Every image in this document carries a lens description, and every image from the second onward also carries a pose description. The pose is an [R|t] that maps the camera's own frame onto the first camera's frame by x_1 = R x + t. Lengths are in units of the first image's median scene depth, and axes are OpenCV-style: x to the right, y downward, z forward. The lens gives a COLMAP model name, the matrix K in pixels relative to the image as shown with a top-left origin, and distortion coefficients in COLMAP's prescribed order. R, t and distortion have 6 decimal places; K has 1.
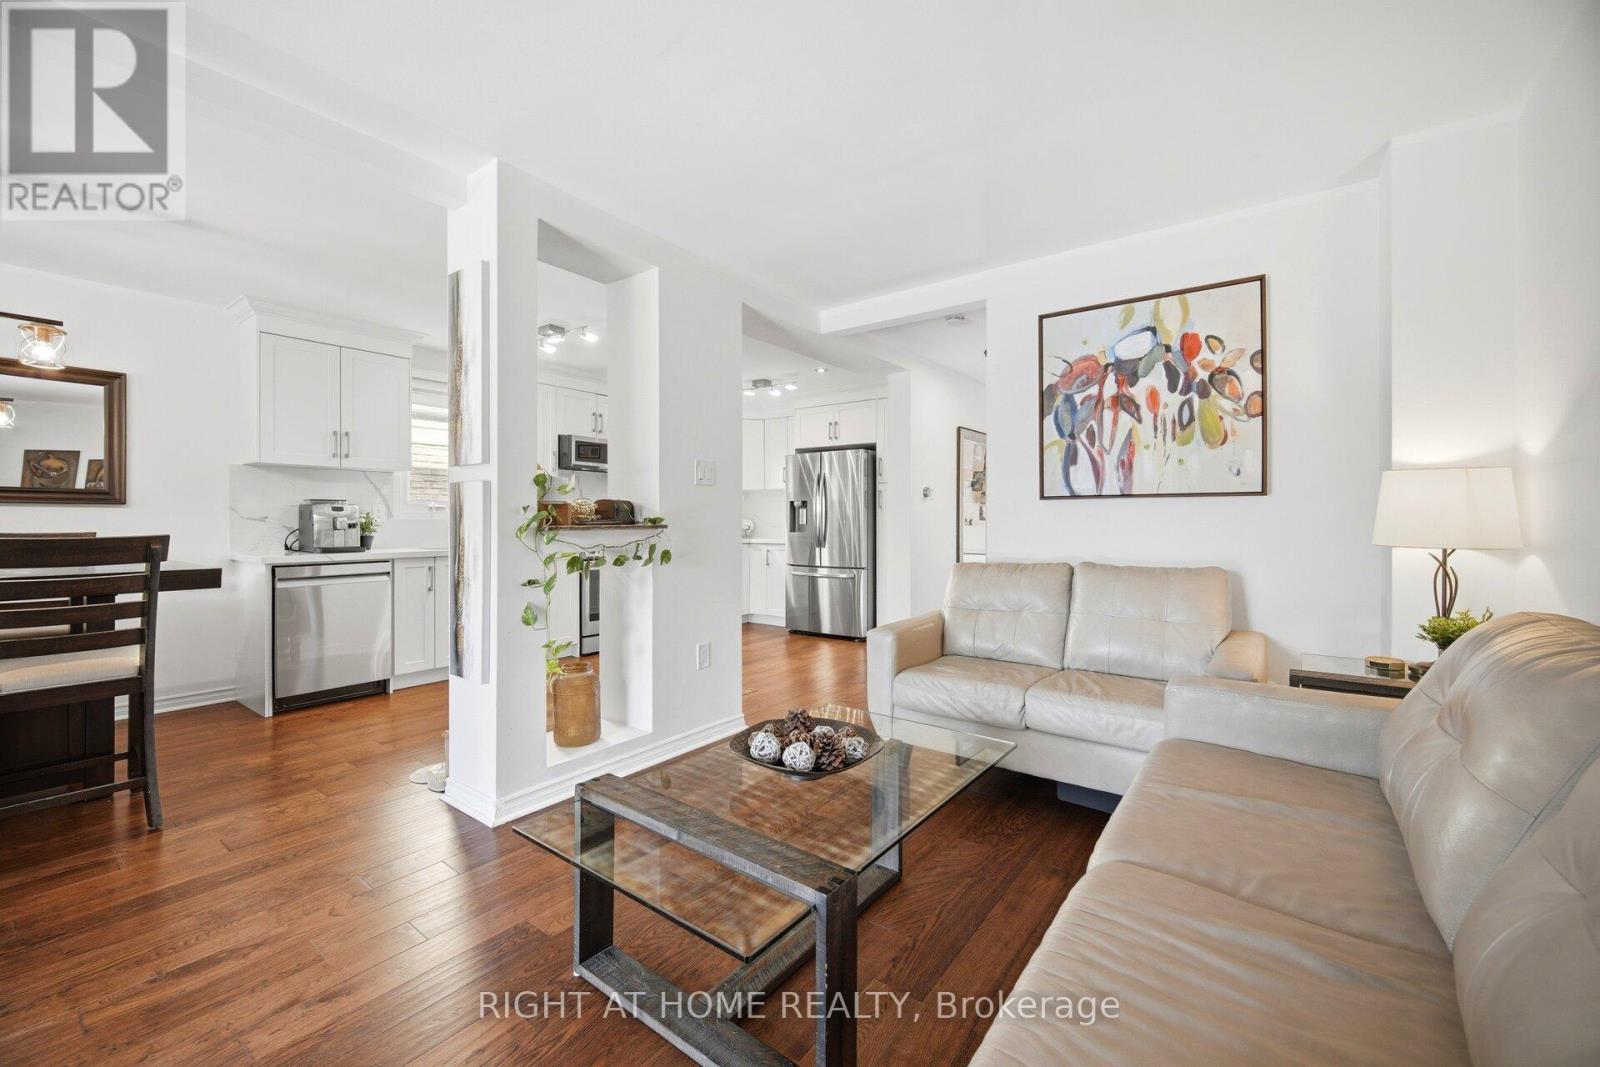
lens RADIAL K [[646.2, 0, 796.2], [0, 646.2, 524.6], [0, 0, 1]] dist [-0.002442, -0.000324]
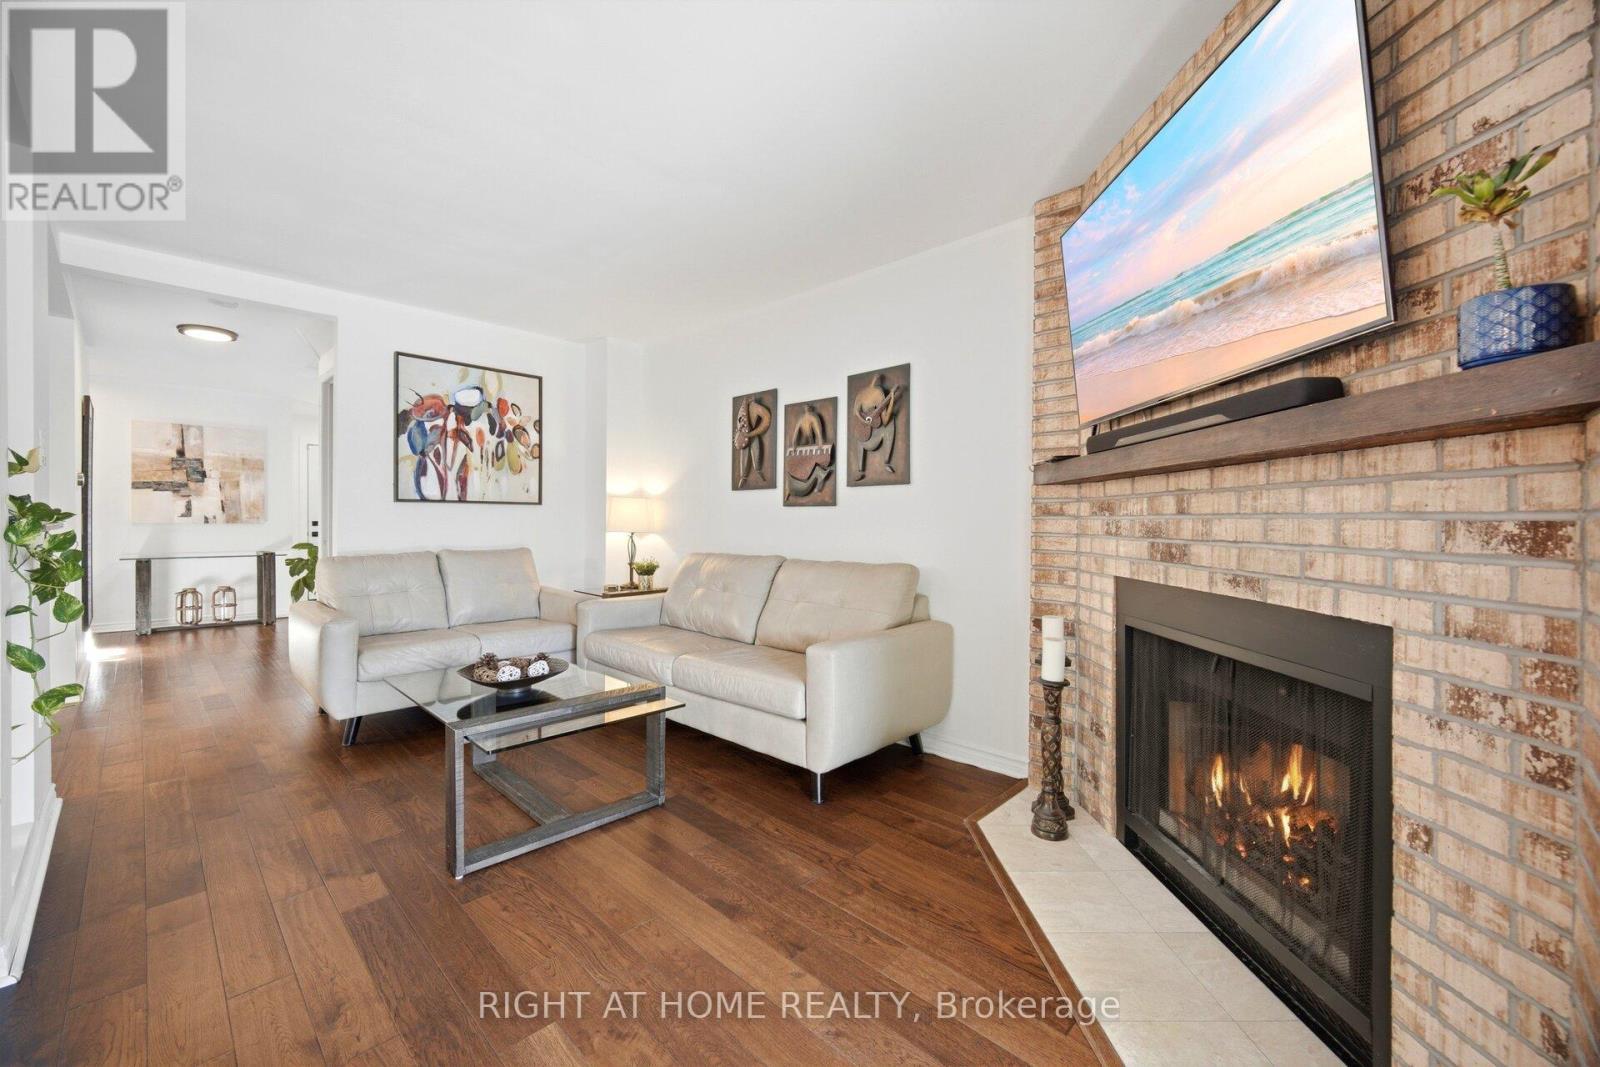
lens RADIAL K [[646.2, 0, 796.2], [0, 646.2, 524.6], [0, 0, 1]] dist [-0.002442, -0.000324]
pose [[0.119991, -0.004451, 0.992765, -0.806810], [-0.001474, 0.999988, 0.004662, -0.001964], [-0.992774, -0.002023, 0.119983, 0.105339]]
